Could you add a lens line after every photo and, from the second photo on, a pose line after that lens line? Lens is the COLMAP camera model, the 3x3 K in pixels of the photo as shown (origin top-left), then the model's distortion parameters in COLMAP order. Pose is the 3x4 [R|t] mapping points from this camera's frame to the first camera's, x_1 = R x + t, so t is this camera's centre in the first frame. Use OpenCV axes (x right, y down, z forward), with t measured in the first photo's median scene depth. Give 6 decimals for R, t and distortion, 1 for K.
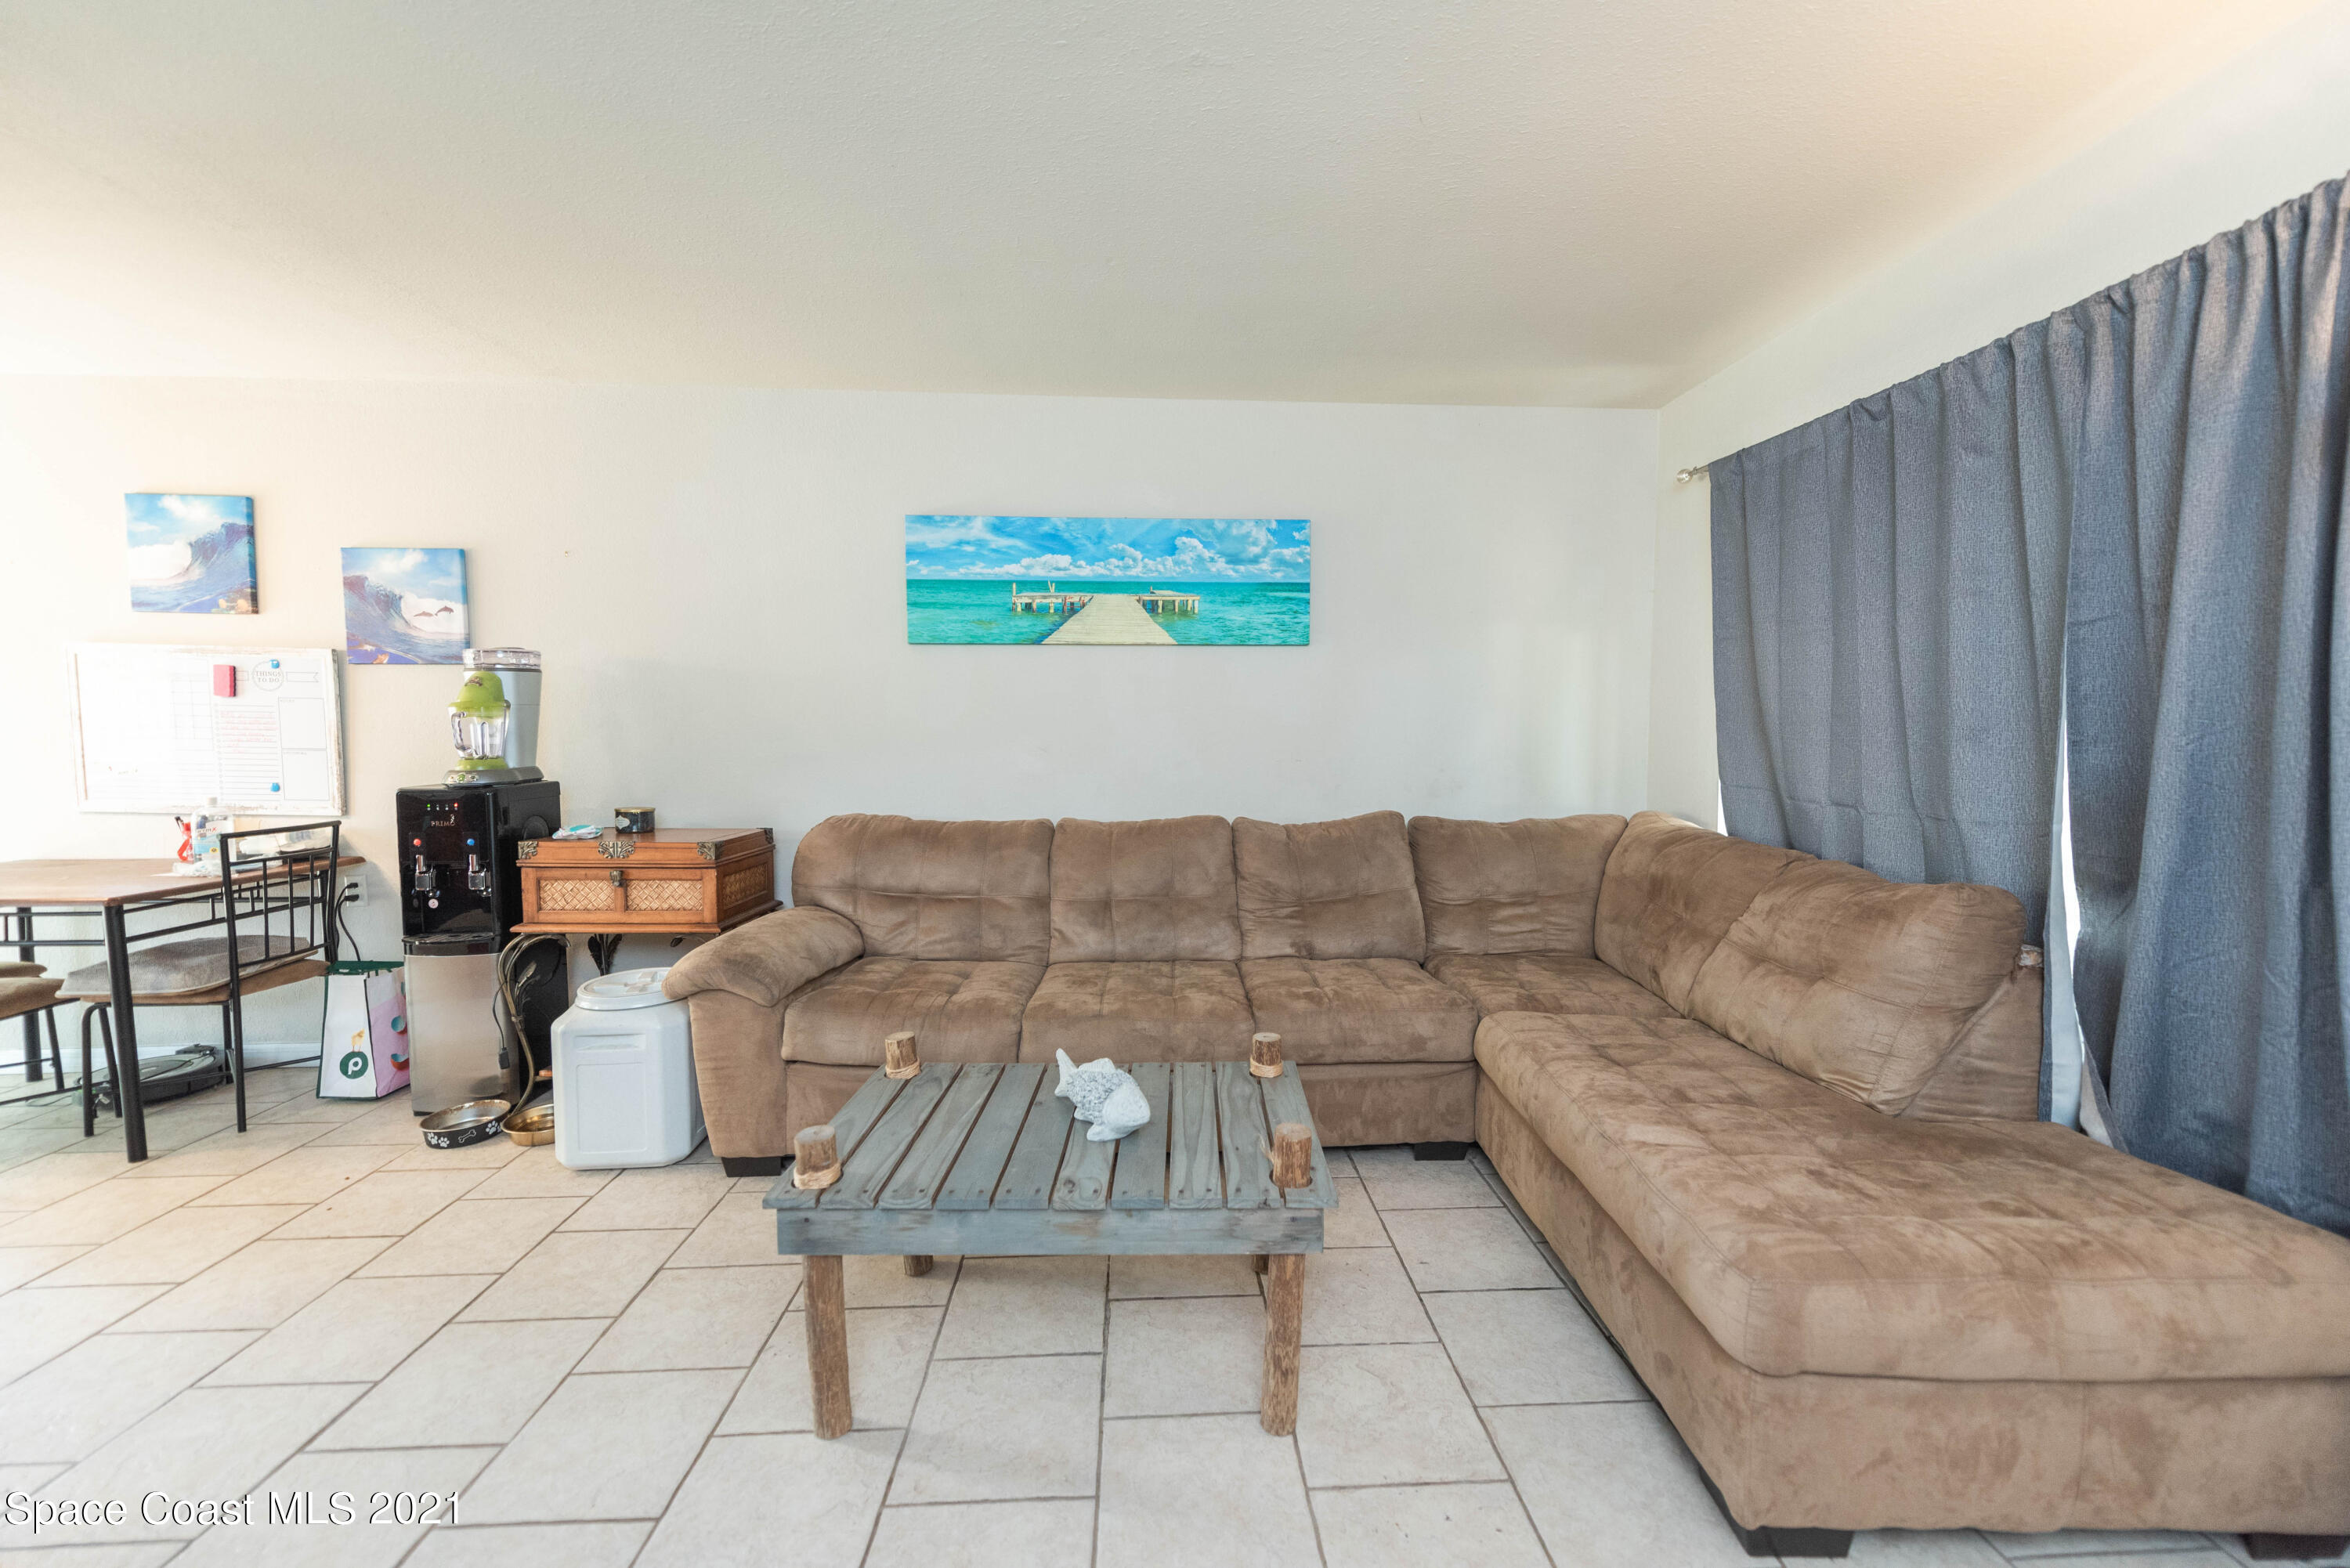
lens RADIAL K [[913.6, 0, 1188.5], [0, 913.6, 784.7], [0, 0, 1]] dist [0.016690, -0.006553]
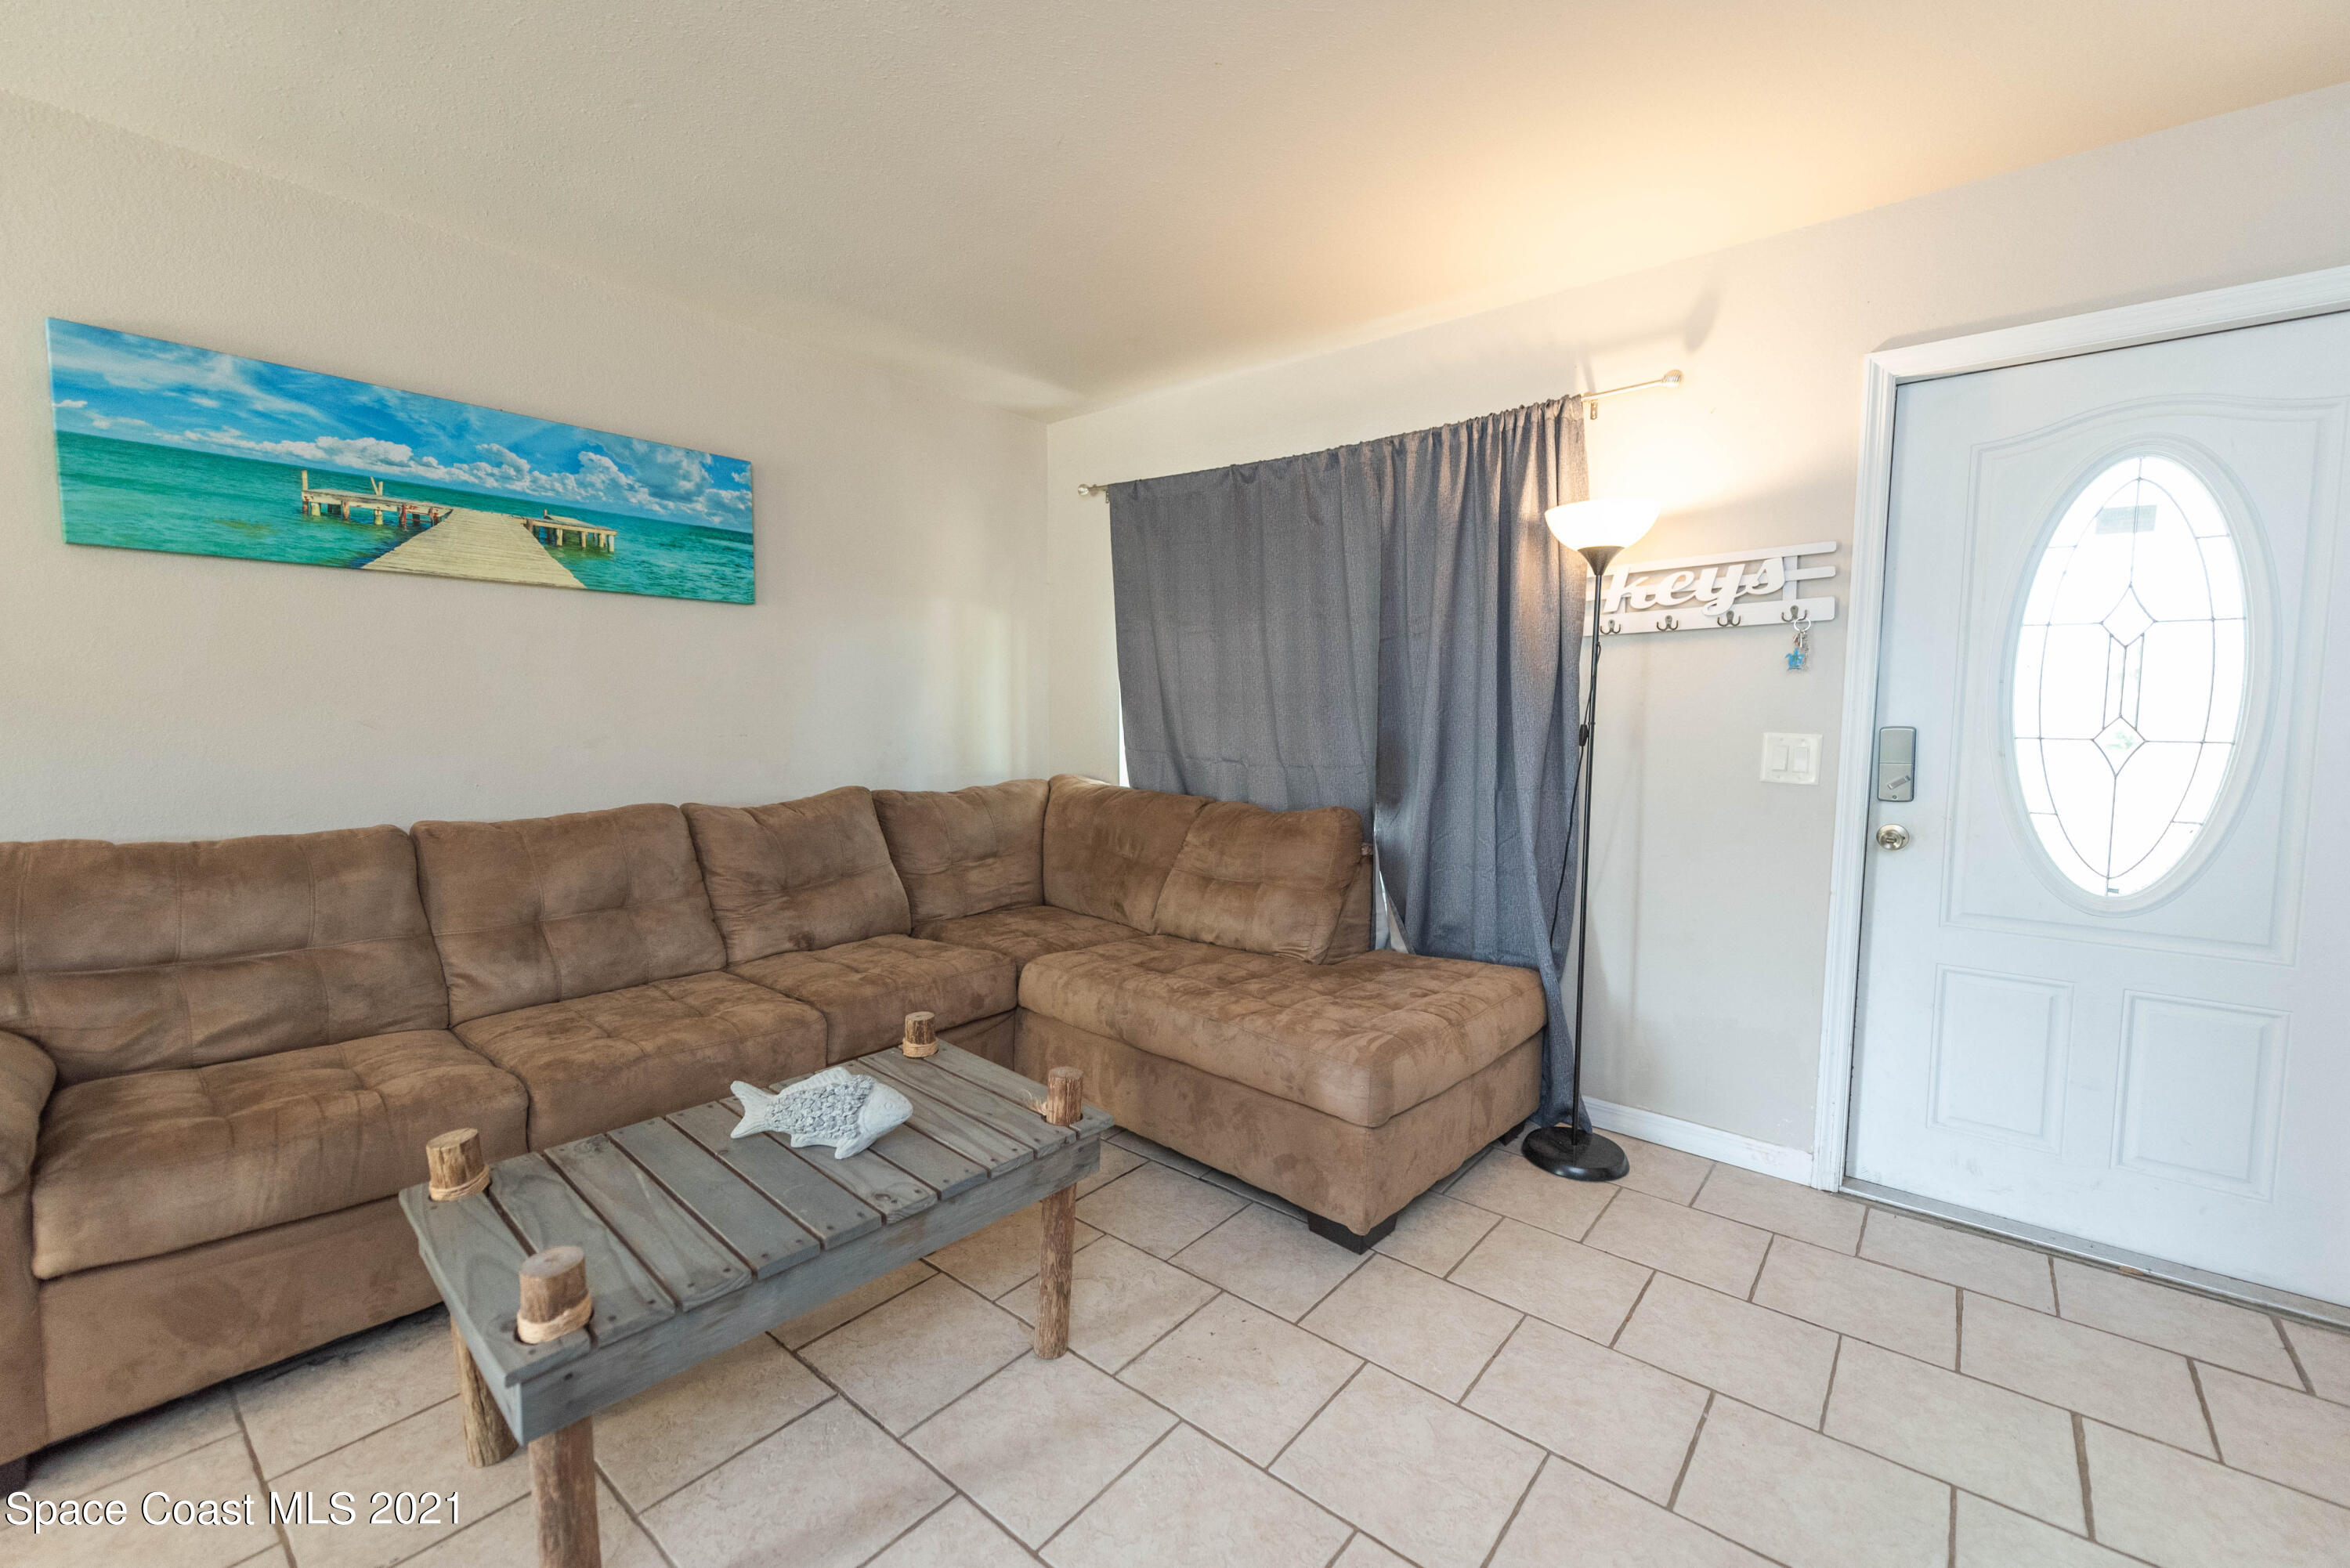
lens RADIAL K [[958.7, 0, 1188.0], [0, 958.7, 785.4], [0, 0, 1]] dist [0.019058, -0.007291]
pose [[0.674582, -0.054143, 0.736212, -0.300021], [0.034828, 0.998530, 0.041523, -0.001692], [-0.737378, -0.002370, 0.675476, 0.063026]]
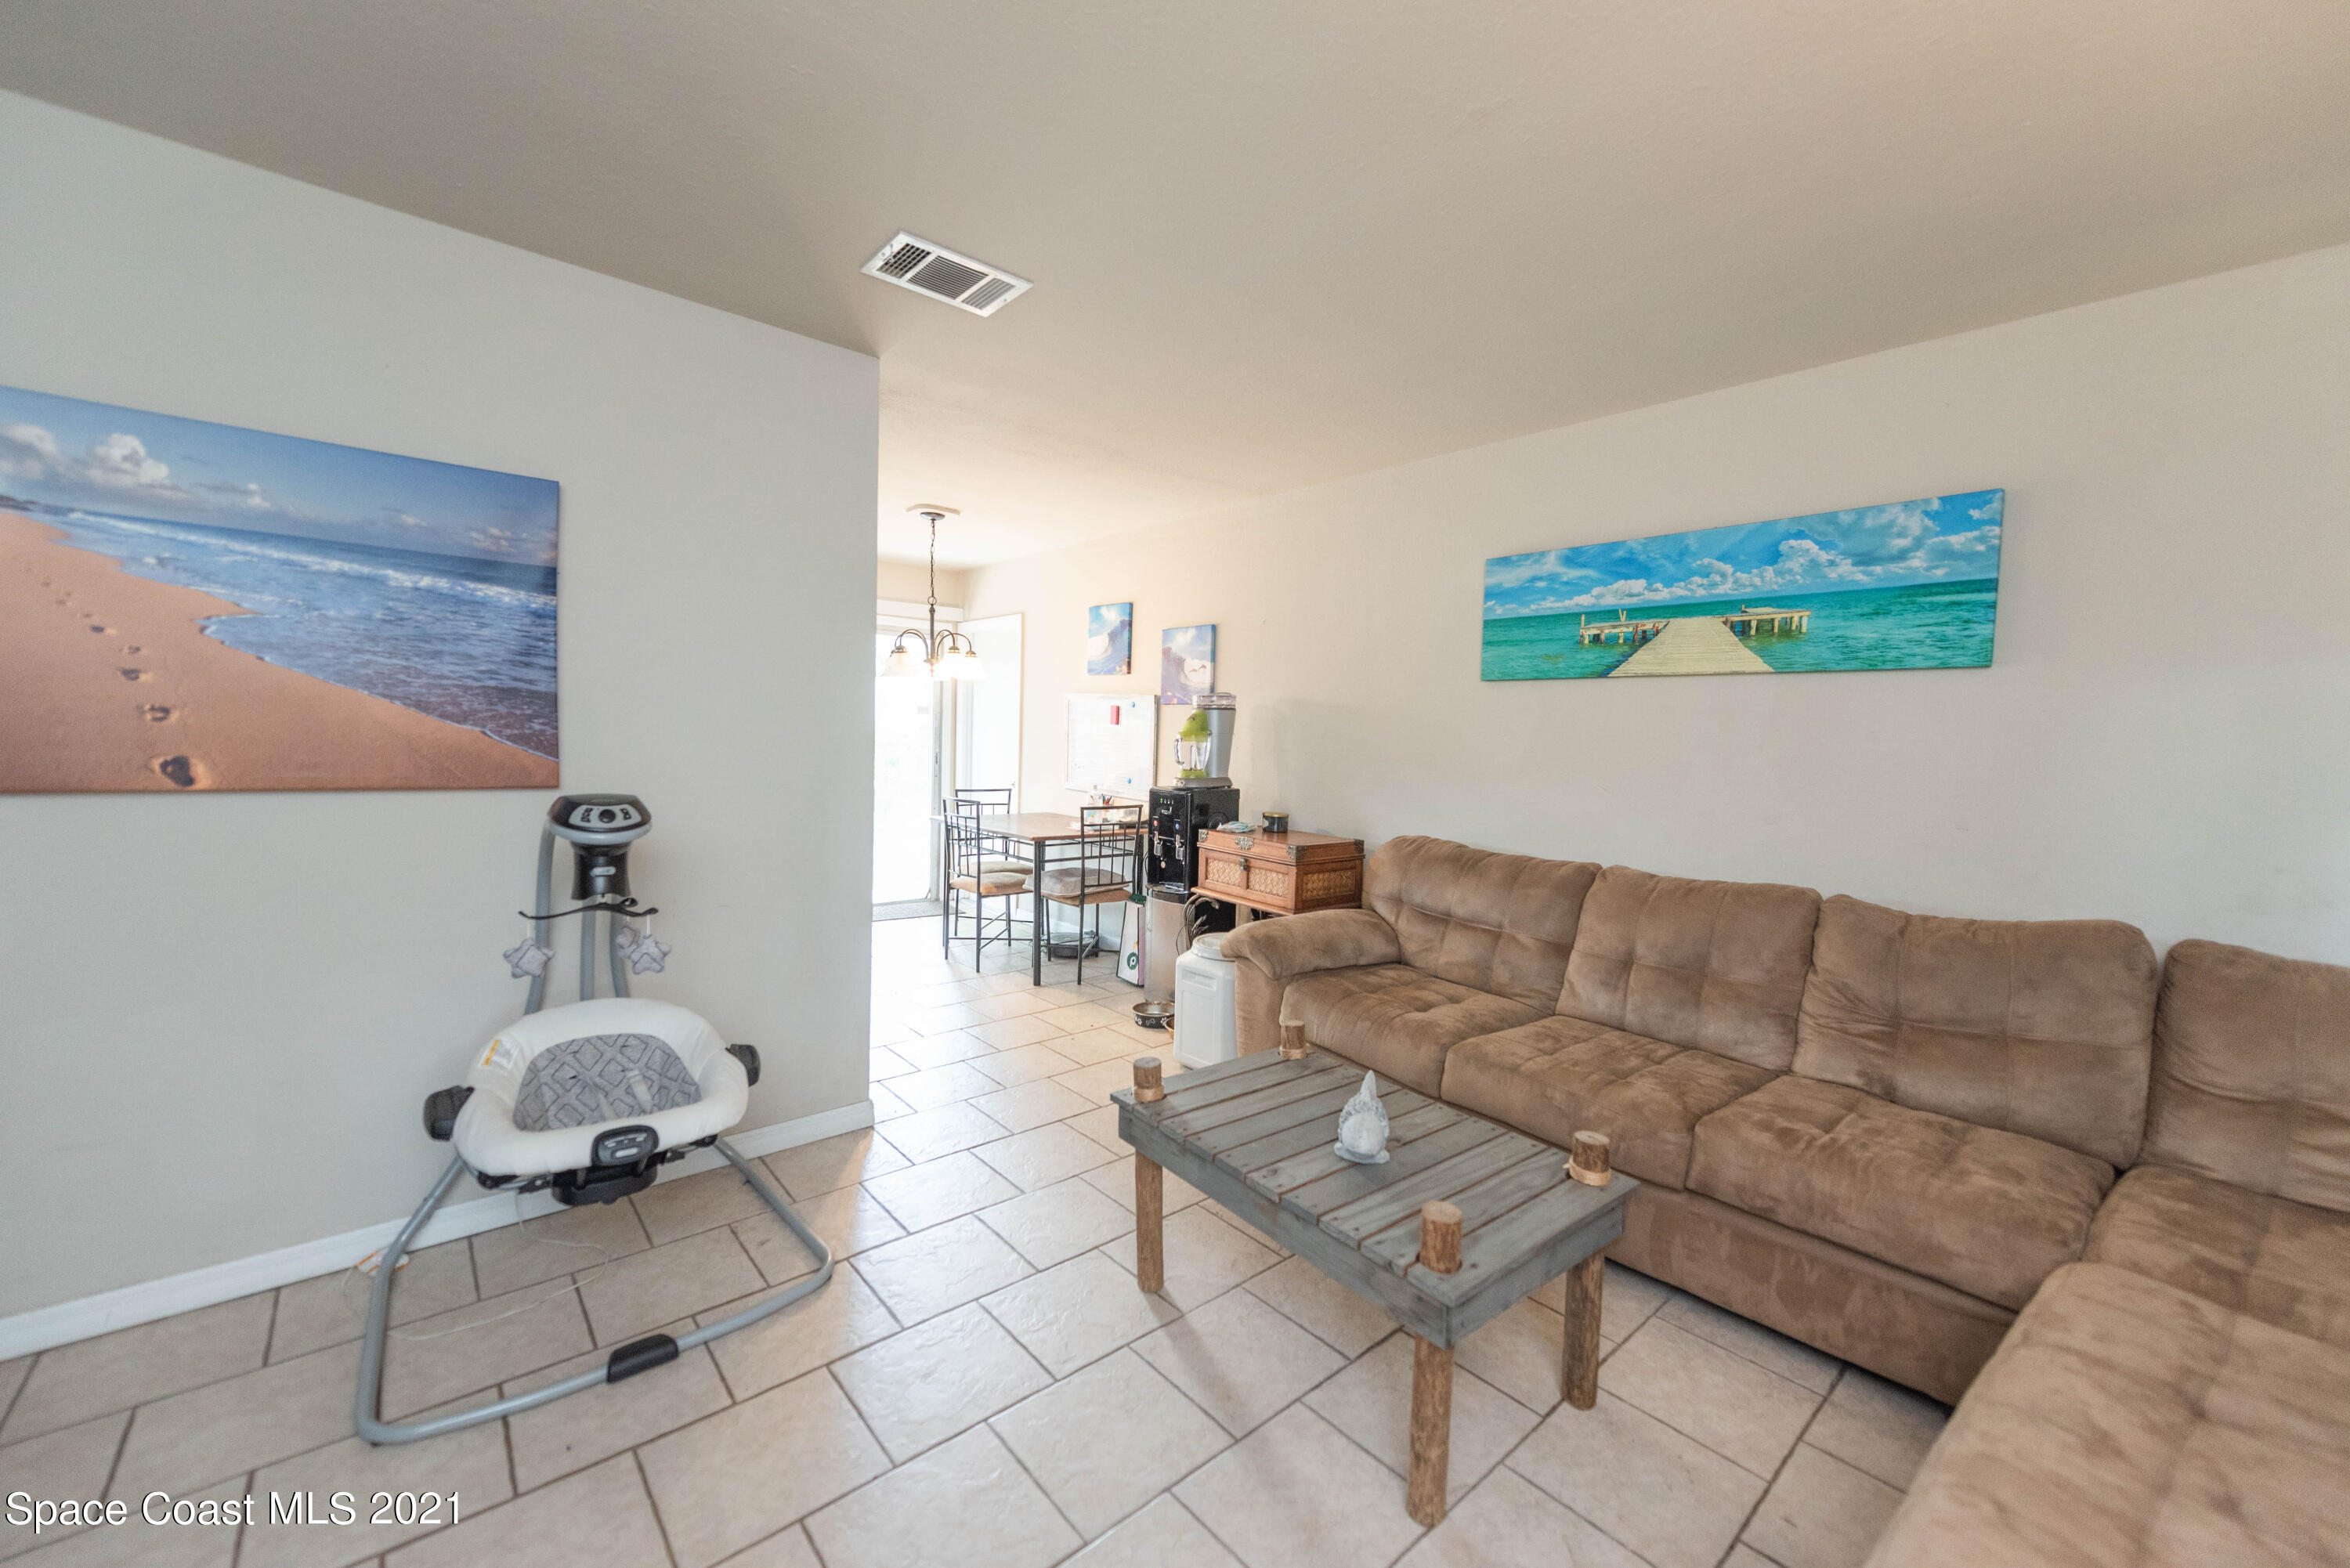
lens RADIAL K [[913.6, 0, 1188.5], [0, 913.6, 784.7], [0, 0, 1]] dist [0.016690, -0.006553]
pose [[0.619472, 0.063492, -0.782447, 0.331074], [-0.077052, 0.996829, 0.019885, -0.030870], [0.781228, 0.047971, 0.622400, 0.089237]]
